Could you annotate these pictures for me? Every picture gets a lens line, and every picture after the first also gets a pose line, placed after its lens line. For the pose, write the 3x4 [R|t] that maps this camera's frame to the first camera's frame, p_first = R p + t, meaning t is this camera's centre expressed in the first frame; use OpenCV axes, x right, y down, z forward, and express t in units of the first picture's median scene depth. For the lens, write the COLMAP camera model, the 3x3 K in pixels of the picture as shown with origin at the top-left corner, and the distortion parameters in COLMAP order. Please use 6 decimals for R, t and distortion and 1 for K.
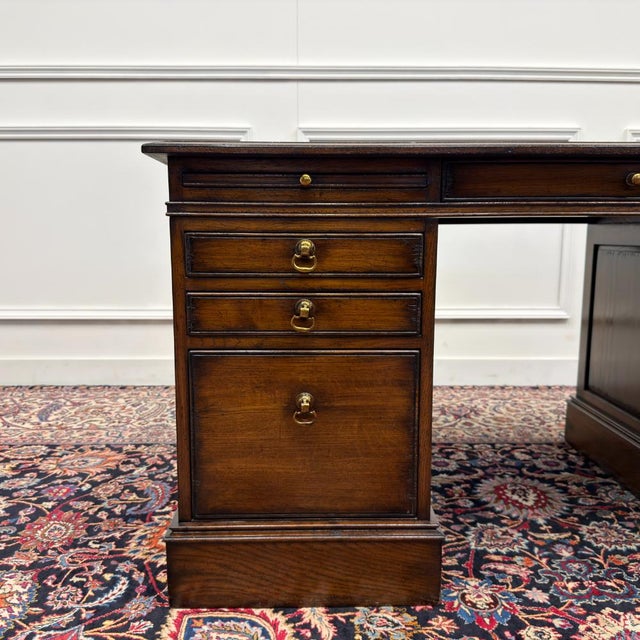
lens RADIAL K [[611.9, 0, 320.0], [0, 611.9, 320.0], [0, 0, 1]] dist [0.016483, -0.035562]
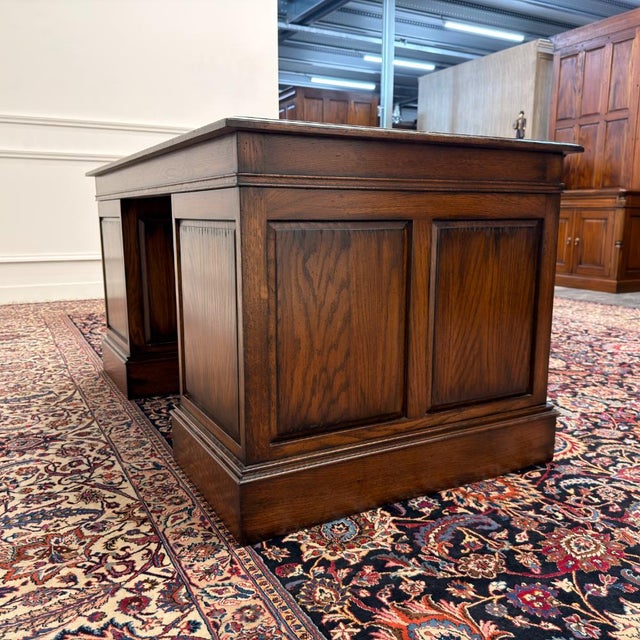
lens RADIAL K [[604.7, 0, 320.0], [0, 604.7, 320.0], [0, 0, 1]] dist [0.001756, -0.014077]
pose [[-0.461513, -0.150797, 0.874223, -1.062372], [0.124524, 0.964679, 0.232137, -0.234481], [-0.878351, 0.215996, -0.426434, 1.792056]]
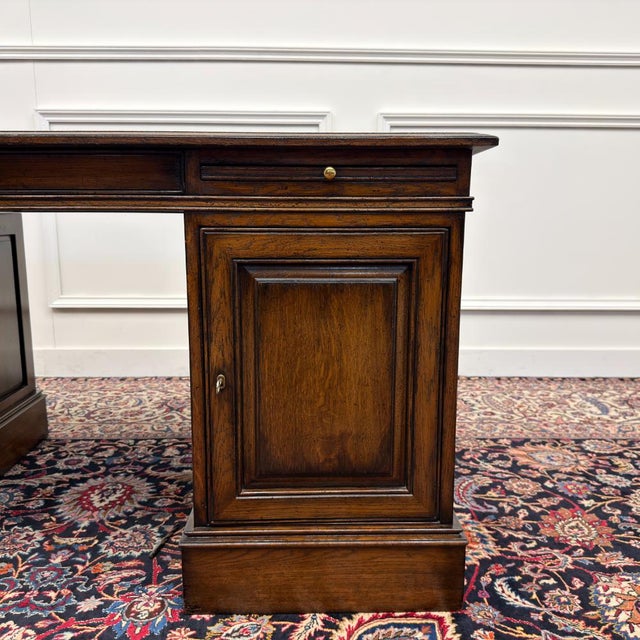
lens RADIAL K [[611.9, 0, 320.0], [0, 611.9, 320.0], [0, 0, 1]] dist [0.016483, -0.035562]
pose [[0.999981, -0.000373, 0.006160, 0.832531], [0.000196, 0.999589, 0.028661, -0.024070], [-0.006168, -0.028660, 0.999570, 0.048284]]
